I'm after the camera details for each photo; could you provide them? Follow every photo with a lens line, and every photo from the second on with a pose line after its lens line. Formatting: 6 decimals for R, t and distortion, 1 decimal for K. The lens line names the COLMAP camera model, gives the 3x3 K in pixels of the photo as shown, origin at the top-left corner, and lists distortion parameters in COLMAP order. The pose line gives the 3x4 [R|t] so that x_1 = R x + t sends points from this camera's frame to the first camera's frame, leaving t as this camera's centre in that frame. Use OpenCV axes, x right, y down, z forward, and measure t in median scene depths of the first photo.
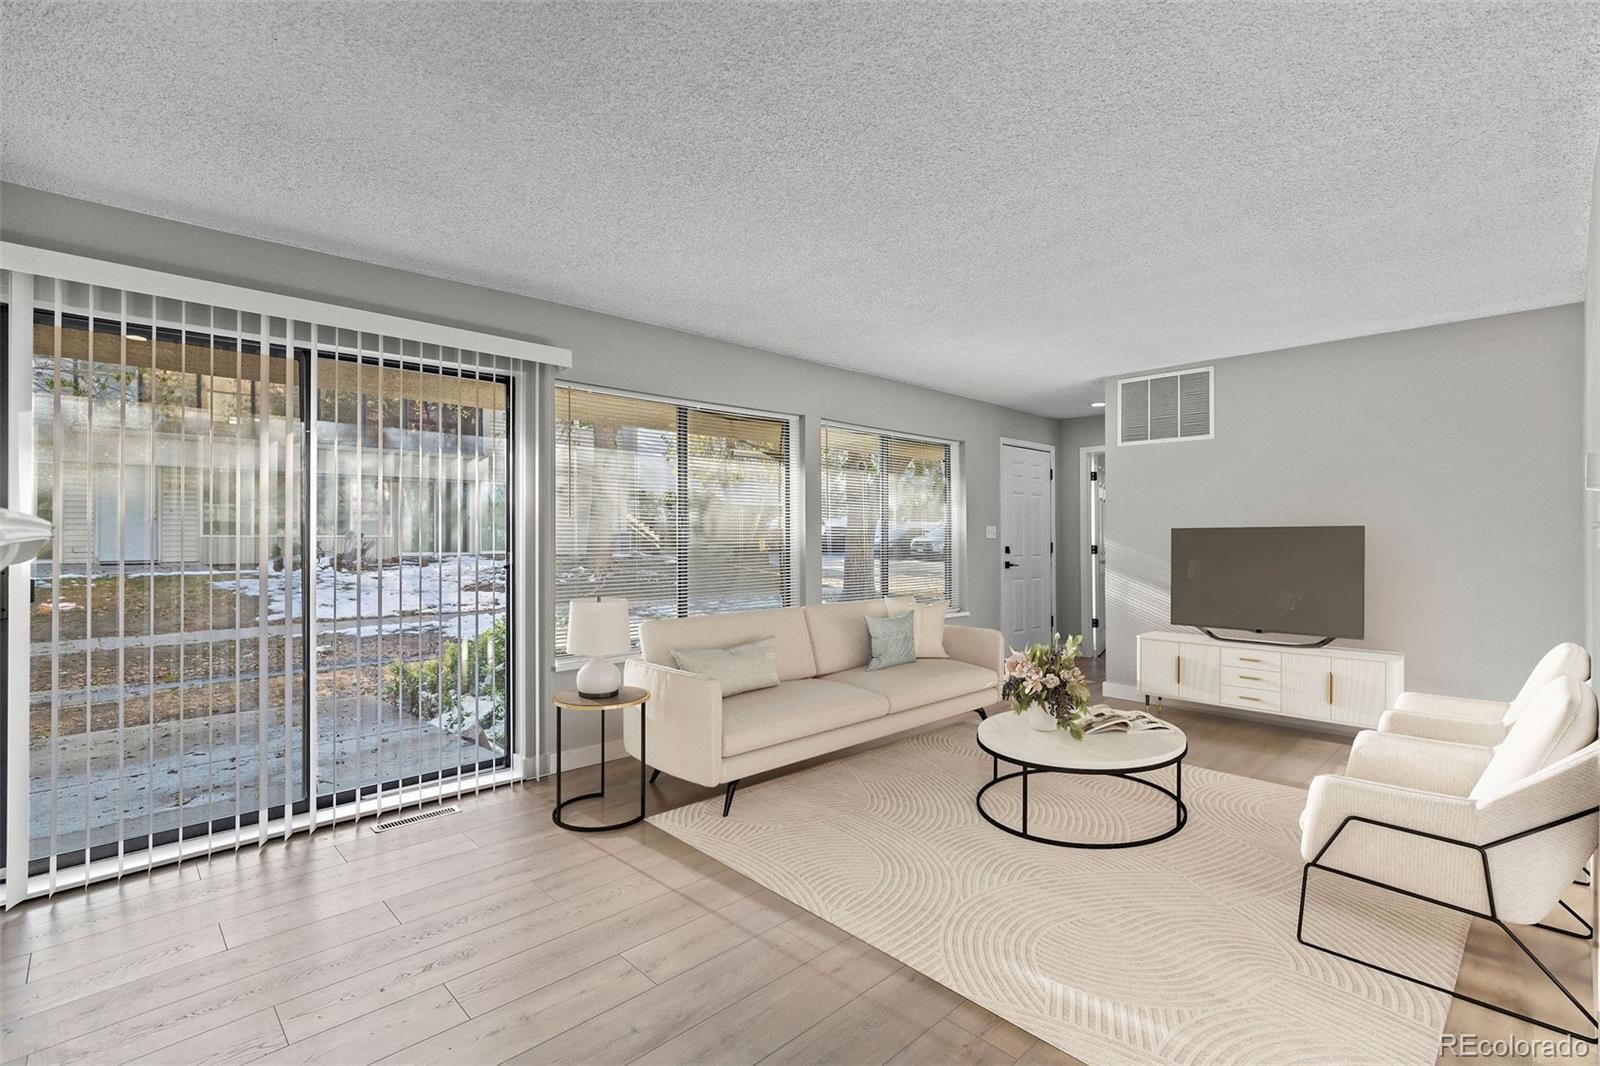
lens RADIAL K [[733.8, 0, 796.6], [0, 733.8, 531.5], [0, 0, 1]] dist [0.014013, -0.001187]
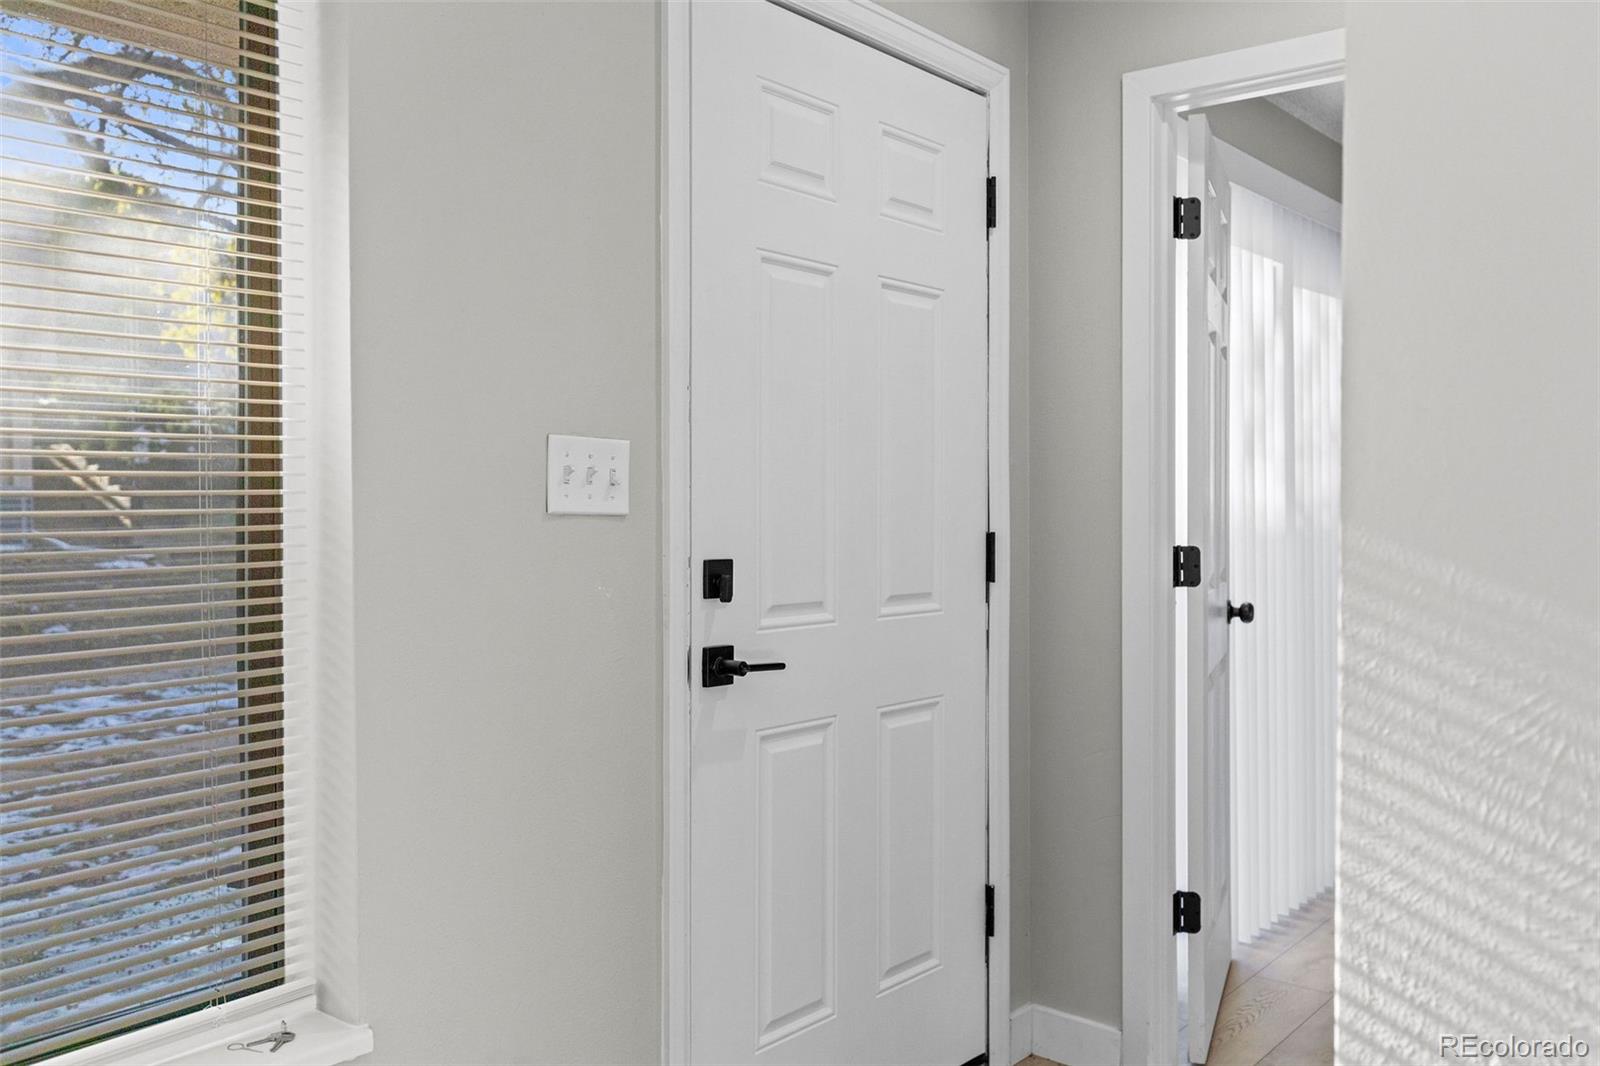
lens RADIAL K [[1436.0, 0, 800.0], [0, 1436.0, 530.1], [0, 0, 1]] dist [-0.001443, -0.000334]
pose [[0.989719, -0.000338, 0.143022, 0.257750], [-0.002910, 0.999743, 0.022497, 0.005826], [-0.142993, -0.022682, 0.989464, 0.662581]]
